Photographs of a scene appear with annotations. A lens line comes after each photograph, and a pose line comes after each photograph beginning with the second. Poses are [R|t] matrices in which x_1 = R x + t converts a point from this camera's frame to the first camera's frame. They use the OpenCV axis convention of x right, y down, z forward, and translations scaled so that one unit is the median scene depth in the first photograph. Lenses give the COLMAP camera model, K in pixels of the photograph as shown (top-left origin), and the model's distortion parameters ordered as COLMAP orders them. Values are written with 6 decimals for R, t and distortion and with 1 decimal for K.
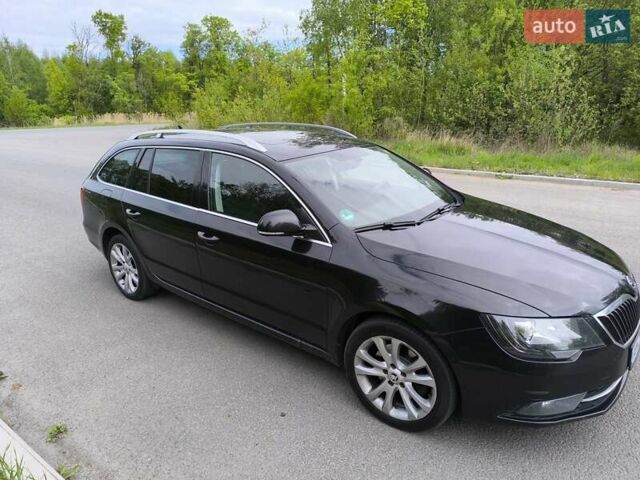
lens RADIAL K [[440.3, 0, 330.5], [0, 440.3, 241.0], [0, 0, 1]] dist [0.000204, -0.006269]
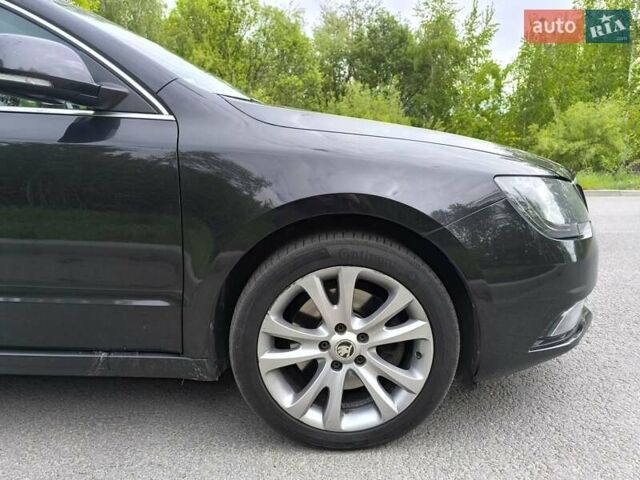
lens RADIAL K [[440.3, 0, 330.5], [0, 440.3, 241.0], [0, 0, 1]] dist [0.000204, -0.006269]
pose [[0.789217, -0.092524, 0.607104, -0.172390], [0.175303, 0.981394, -0.078322, 0.218615], [-0.588562, 0.168240, 0.790753, 0.570434]]
